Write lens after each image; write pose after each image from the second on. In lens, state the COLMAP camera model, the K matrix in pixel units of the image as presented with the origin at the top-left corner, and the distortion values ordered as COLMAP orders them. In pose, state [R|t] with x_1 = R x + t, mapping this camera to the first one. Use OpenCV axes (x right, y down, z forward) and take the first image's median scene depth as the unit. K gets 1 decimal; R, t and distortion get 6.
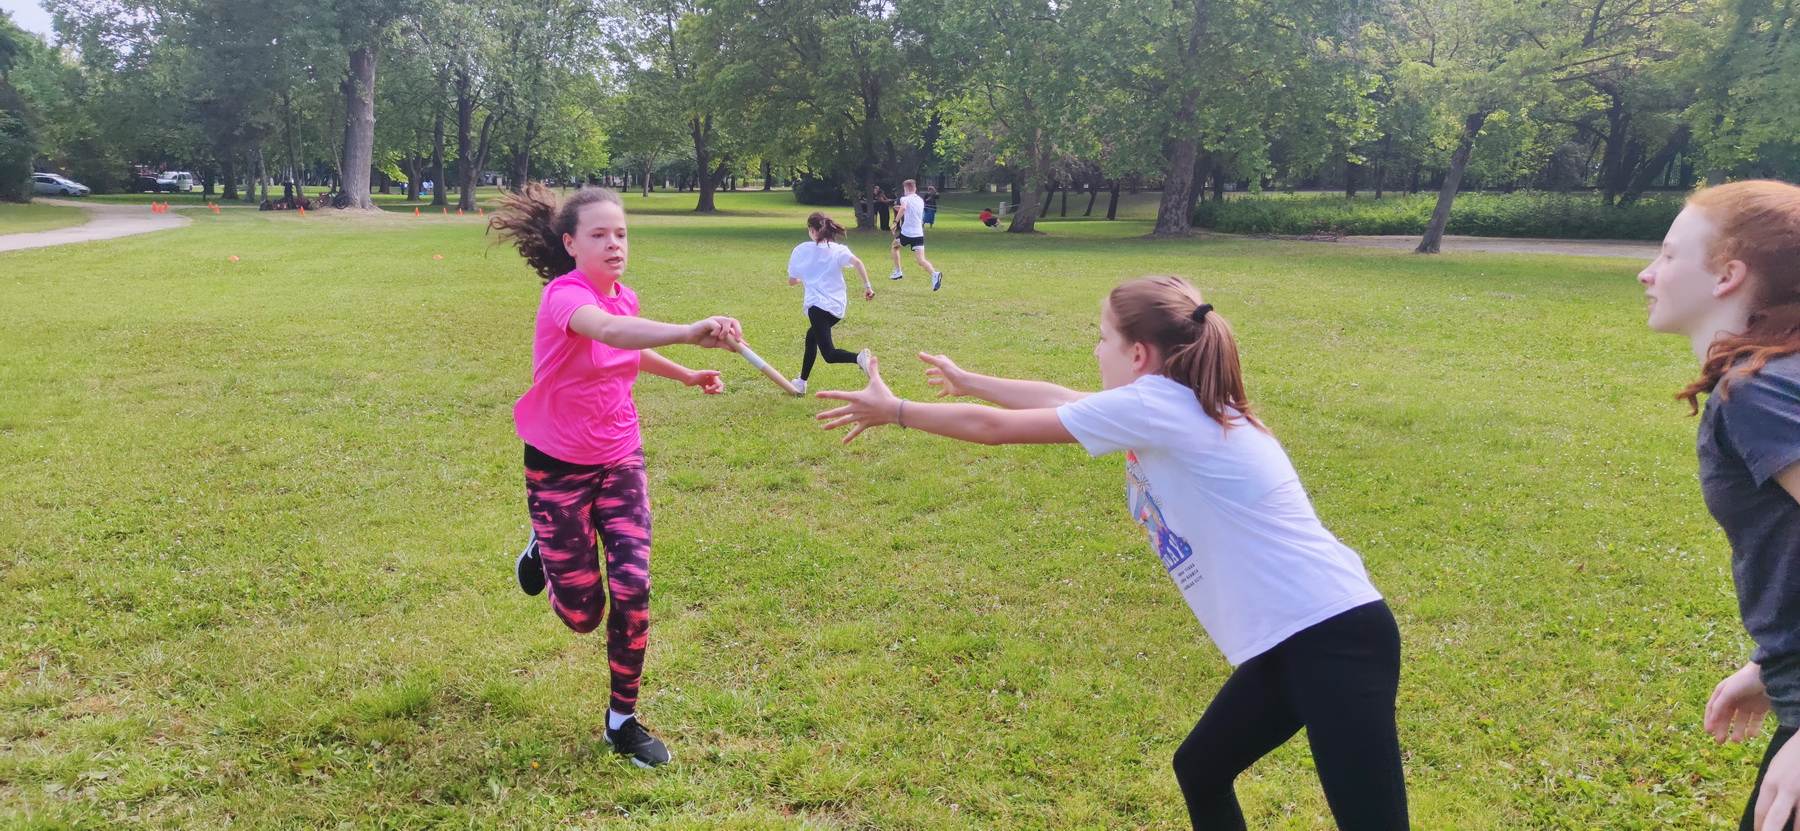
lens RADIAL K [[1313.7, 0, 900.0], [0, 1313.7, 415.5], [0, 0, 1]] dist [0.061795, -0.069148]
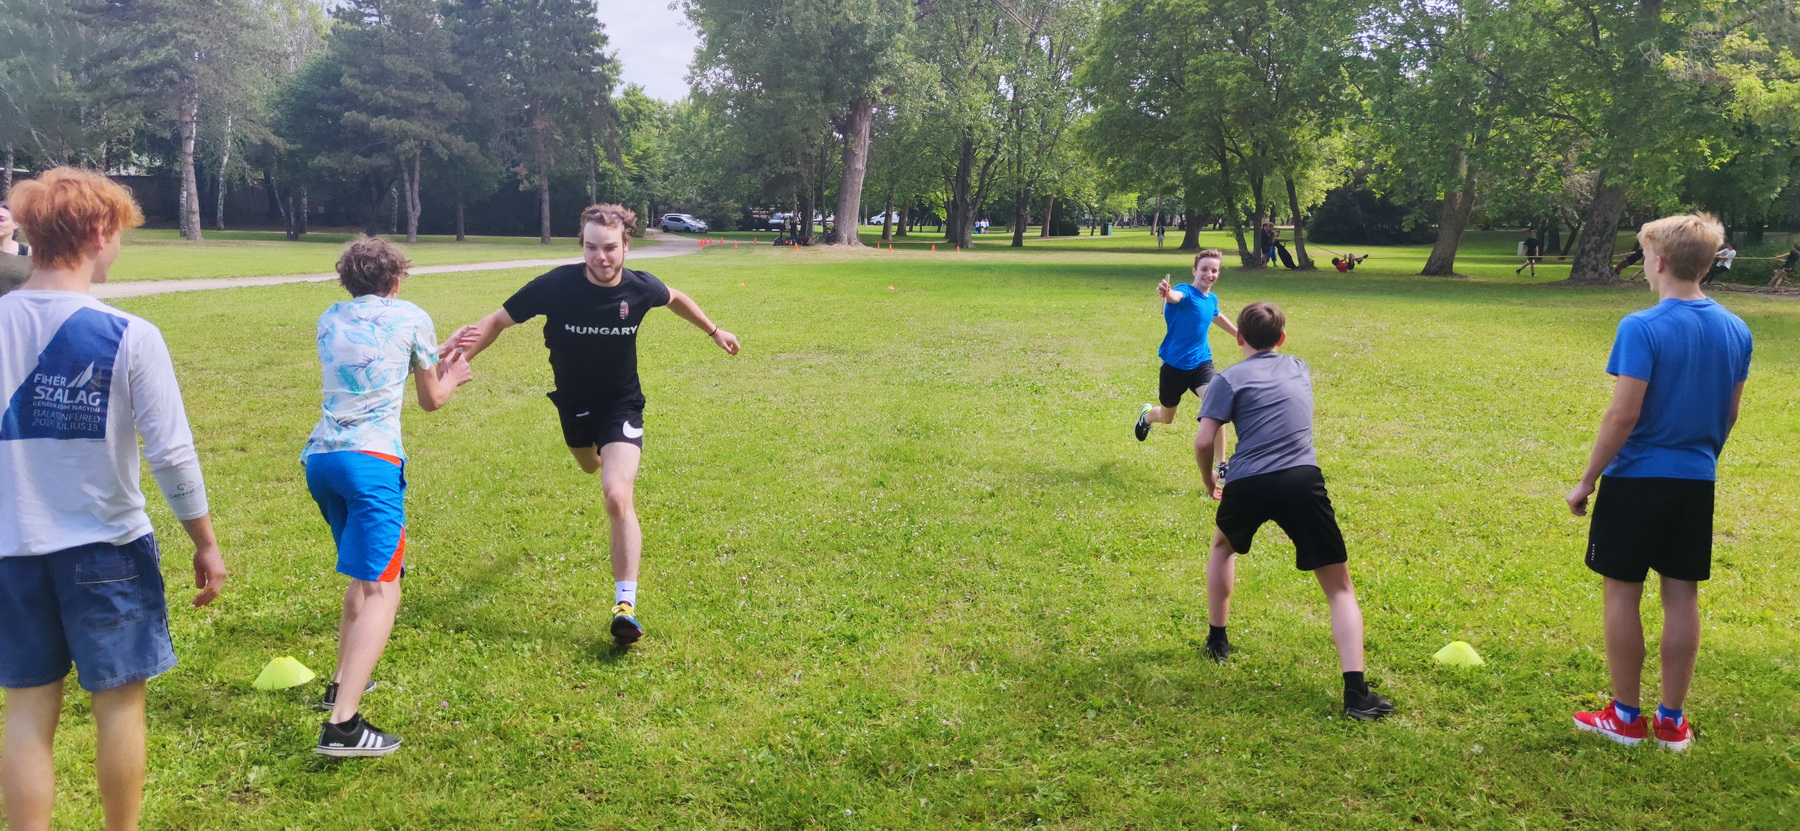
lens RADIAL K [[1313.7, 0, 900.0], [0, 1313.7, 415.5], [0, 0, 1]] dist [0.061795, -0.069148]
pose [[0.854043, 0.078208, -0.514290, 0.230156], [-0.093265, 0.995635, -0.003471, -0.007592], [0.511774, 0.050930, 0.857609, 0.048499]]
